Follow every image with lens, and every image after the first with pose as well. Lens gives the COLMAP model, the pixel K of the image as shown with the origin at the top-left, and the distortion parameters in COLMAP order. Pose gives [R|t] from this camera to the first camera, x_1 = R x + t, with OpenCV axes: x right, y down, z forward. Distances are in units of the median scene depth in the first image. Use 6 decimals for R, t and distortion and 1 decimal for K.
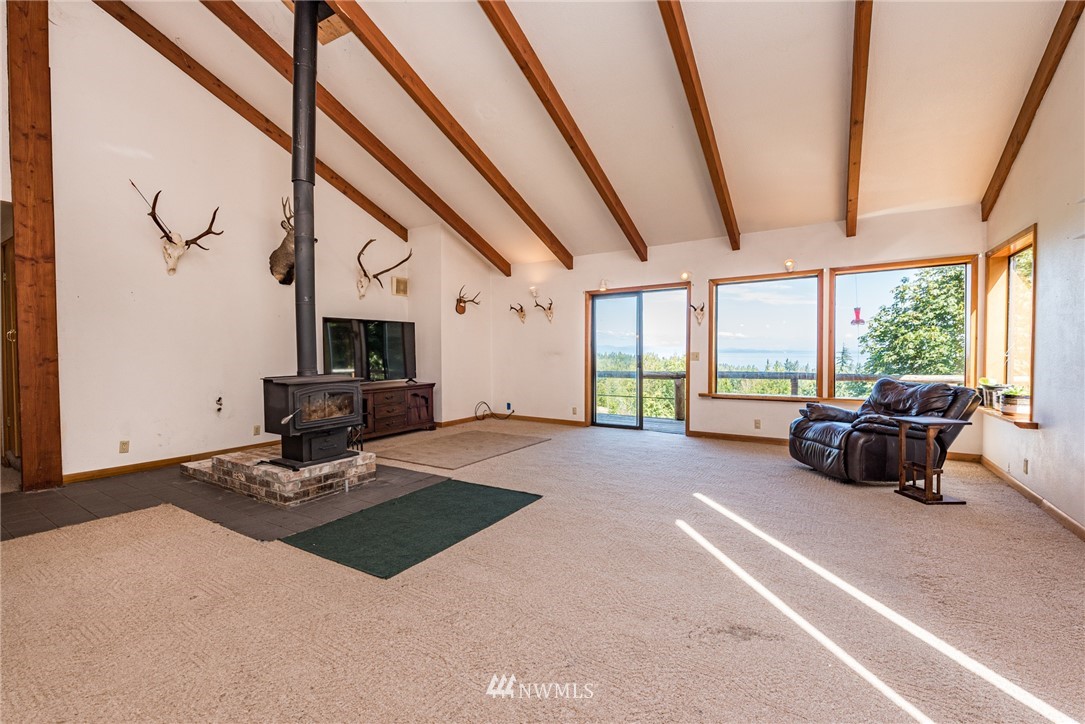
lens RADIAL K [[461.6, 0, 537.1], [0, 461.6, 366.3], [0, 0, 1]] dist [0.000874, 0.000223]
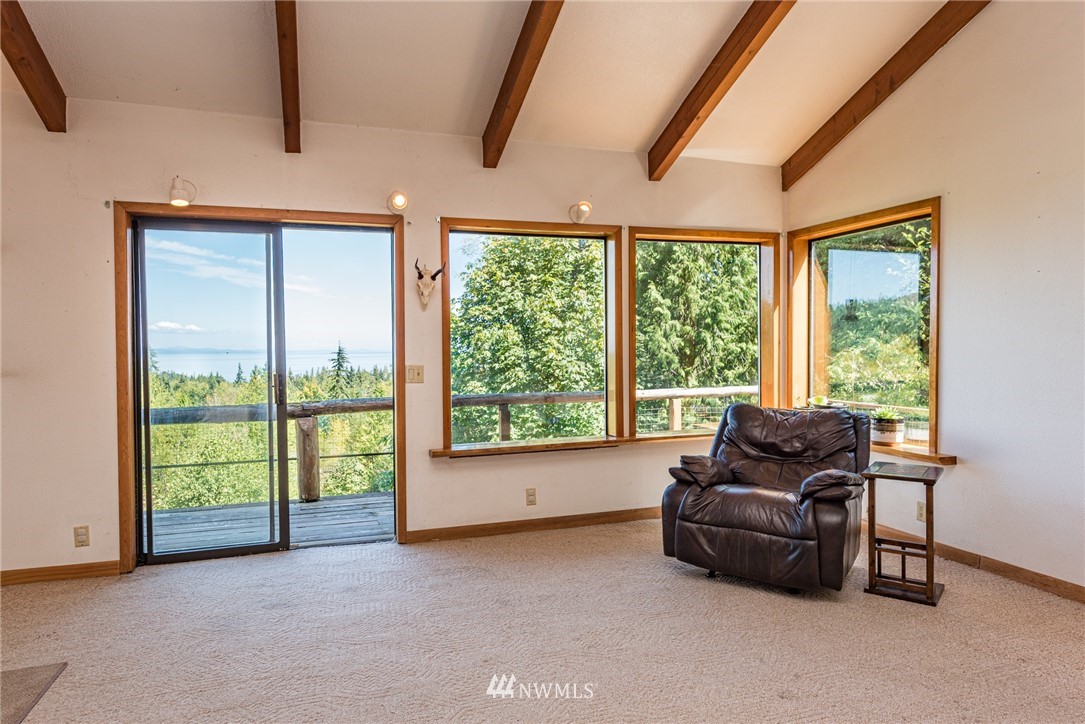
lens RADIAL K [[663.0, 0, 549.3], [0, 663.0, 366.8], [0, 0, 1]] dist [0.016639, -0.004487]
pose [[0.618383, -0.023094, 0.785538, -0.129012], [0.030191, 0.999528, 0.005619, -0.033328], [-0.785297, 0.020242, 0.618788, 0.534715]]
